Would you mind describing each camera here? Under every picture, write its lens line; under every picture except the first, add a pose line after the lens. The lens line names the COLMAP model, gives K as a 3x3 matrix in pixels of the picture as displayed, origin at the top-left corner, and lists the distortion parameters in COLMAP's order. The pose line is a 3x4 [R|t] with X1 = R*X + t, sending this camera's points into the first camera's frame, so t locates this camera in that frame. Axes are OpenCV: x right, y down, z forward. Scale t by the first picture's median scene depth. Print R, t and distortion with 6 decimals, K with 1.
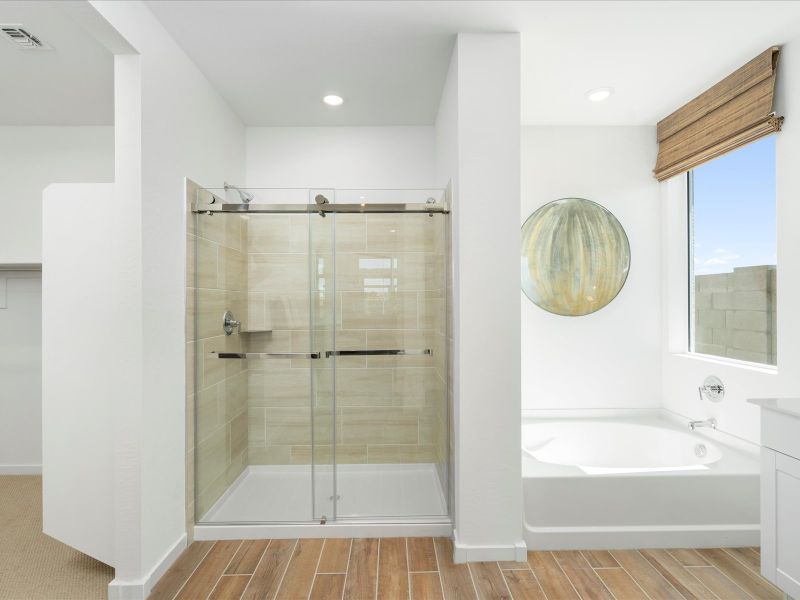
lens RADIAL K [[403.0, 0, 395.0], [0, 403.0, 300.3], [0, 0, 1]] dist [0.000416, -0.000354]
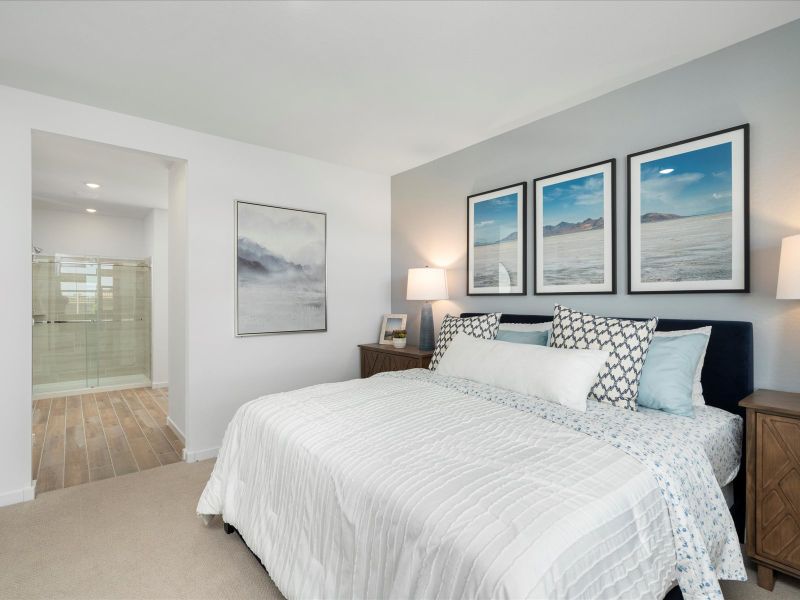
lens RADIAL K [[403.0, 0, 395.0], [0, 403.0, 300.3], [0, 0, 1]] dist [0.000416, -0.000354]
pose [[0.786155, 0.006394, 0.617996, -0.206813], [0.002038, 0.999914, -0.012937, 0.032021], [-0.618026, 0.011430, 0.786075, -1.787797]]
